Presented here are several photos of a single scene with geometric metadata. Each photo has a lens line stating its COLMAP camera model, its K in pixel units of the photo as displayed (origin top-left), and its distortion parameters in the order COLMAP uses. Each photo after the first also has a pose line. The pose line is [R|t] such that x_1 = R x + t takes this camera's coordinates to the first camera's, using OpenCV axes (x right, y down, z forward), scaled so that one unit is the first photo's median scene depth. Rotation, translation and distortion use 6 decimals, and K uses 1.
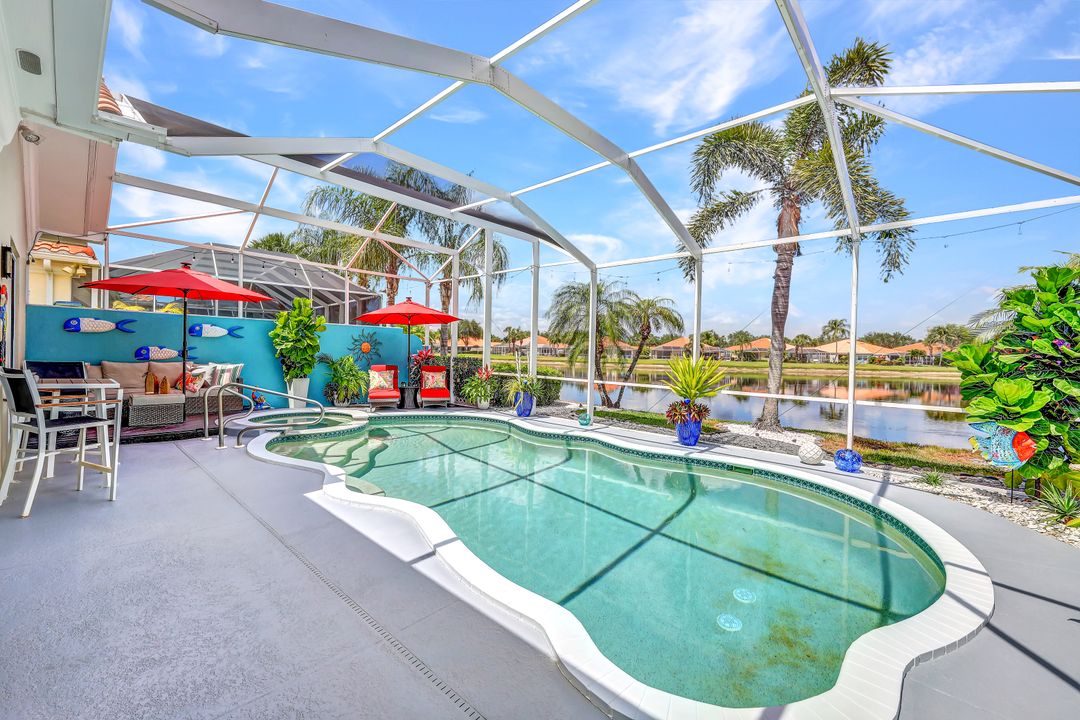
lens RADIAL K [[432.2, 0, 535.1], [0, 432.2, 352.2], [0, 0, 1]] dist [-0.002243, -0.000108]
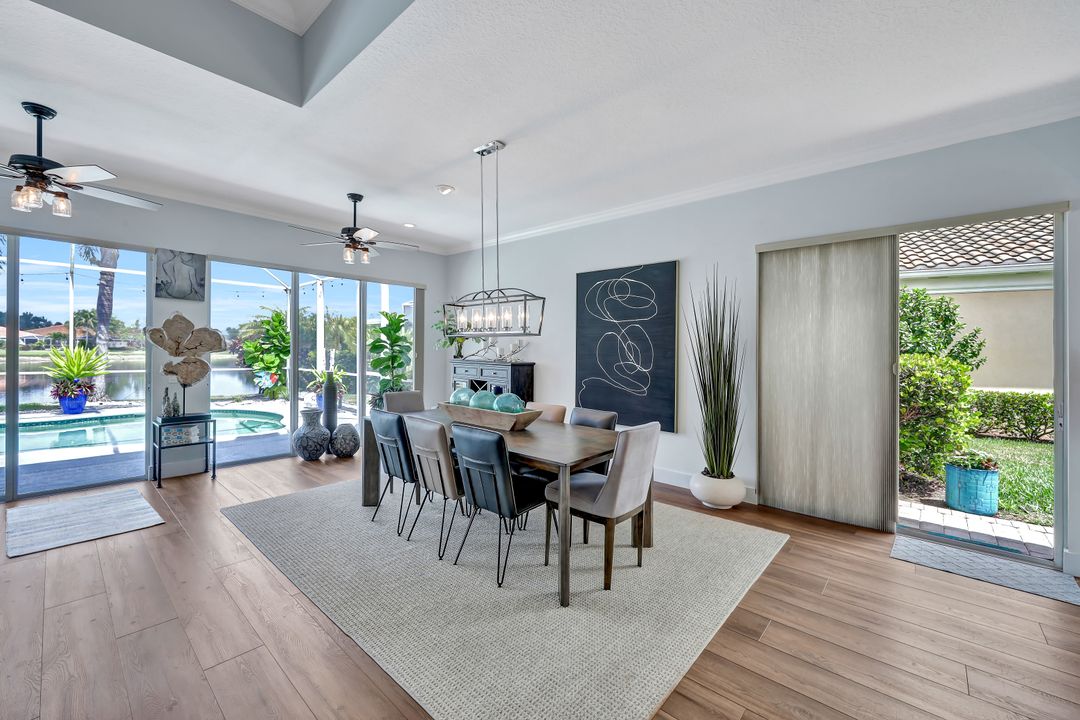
lens RADIAL K [[432.9, 0, 541.3], [0, 432.9, 349.8], [0, 0, 1]] dist [0.000581, -0.000185]
pose [[-0.014085, -0.021814, 0.999663, -0.344739], [-0.011871, 0.999695, 0.021647, -0.009340], [-0.999830, -0.011562, -0.014340, -0.140091]]
